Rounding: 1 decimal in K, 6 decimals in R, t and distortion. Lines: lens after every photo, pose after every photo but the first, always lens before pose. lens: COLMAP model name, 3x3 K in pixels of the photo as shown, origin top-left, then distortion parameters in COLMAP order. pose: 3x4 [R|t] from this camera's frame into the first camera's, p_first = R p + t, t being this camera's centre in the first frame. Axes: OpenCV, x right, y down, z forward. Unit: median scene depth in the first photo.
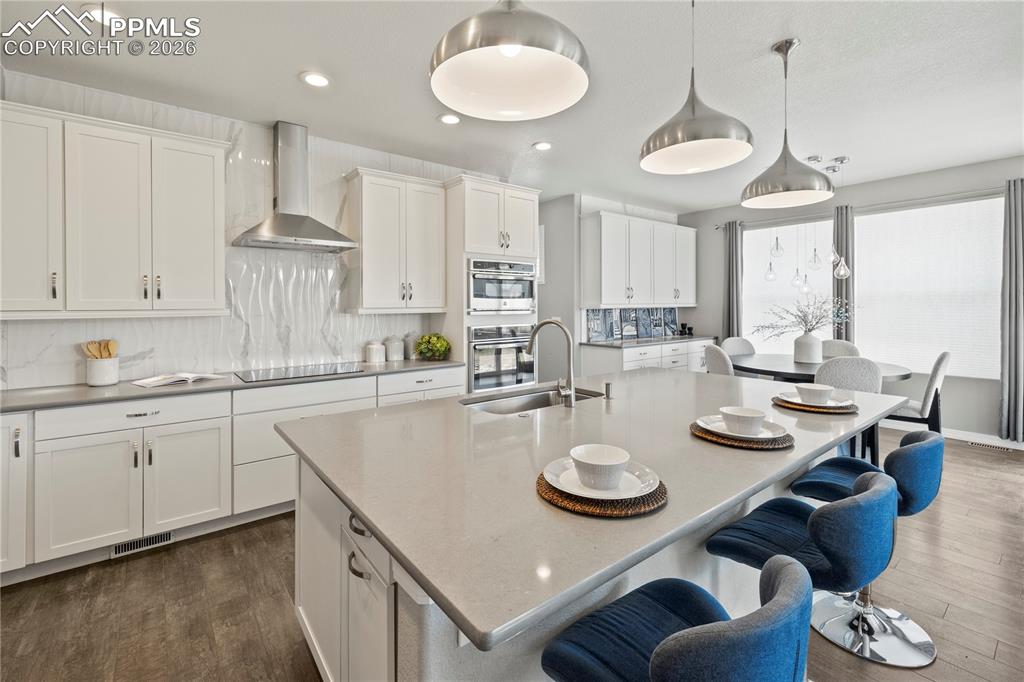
lens RADIAL K [[438.8, 0, 512.2], [0, 438.8, 306.9], [0, 0, 1]] dist [-0.000997, -0.000582]
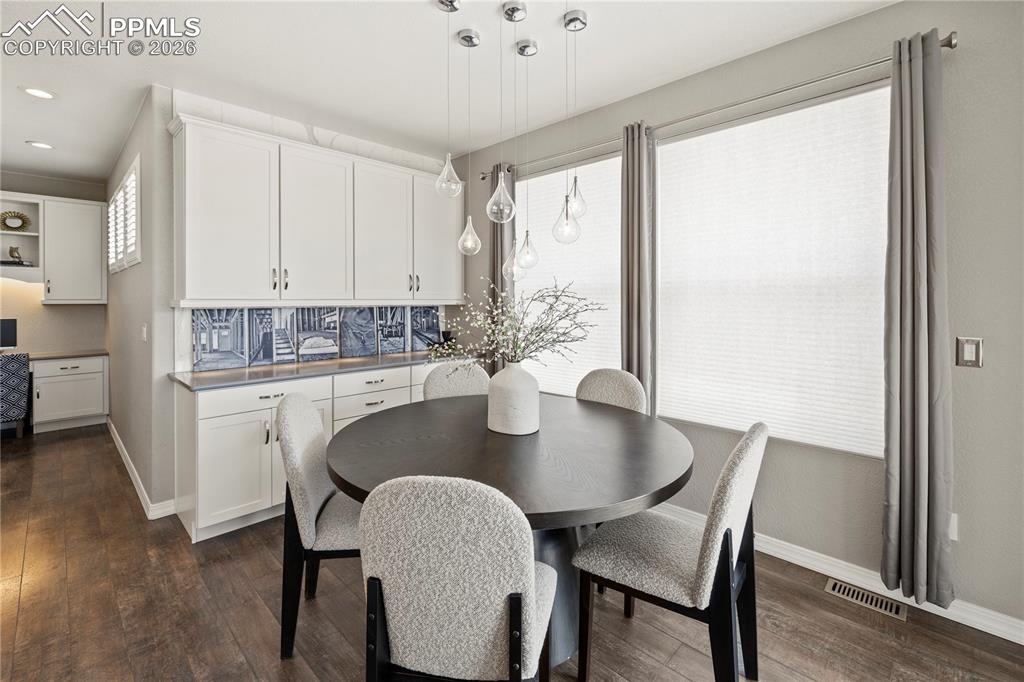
lens RADIAL K [[446.3, 0, 509.1], [0, 446.3, 299.7], [0, 0, 1]] dist [0.000713, -0.000027]
pose [[0.991493, 0.006467, 0.129996, 0.444685], [-0.005339, 0.999945, -0.009025, -0.002999], [-0.130047, 0.008254, 0.991473, 0.391954]]
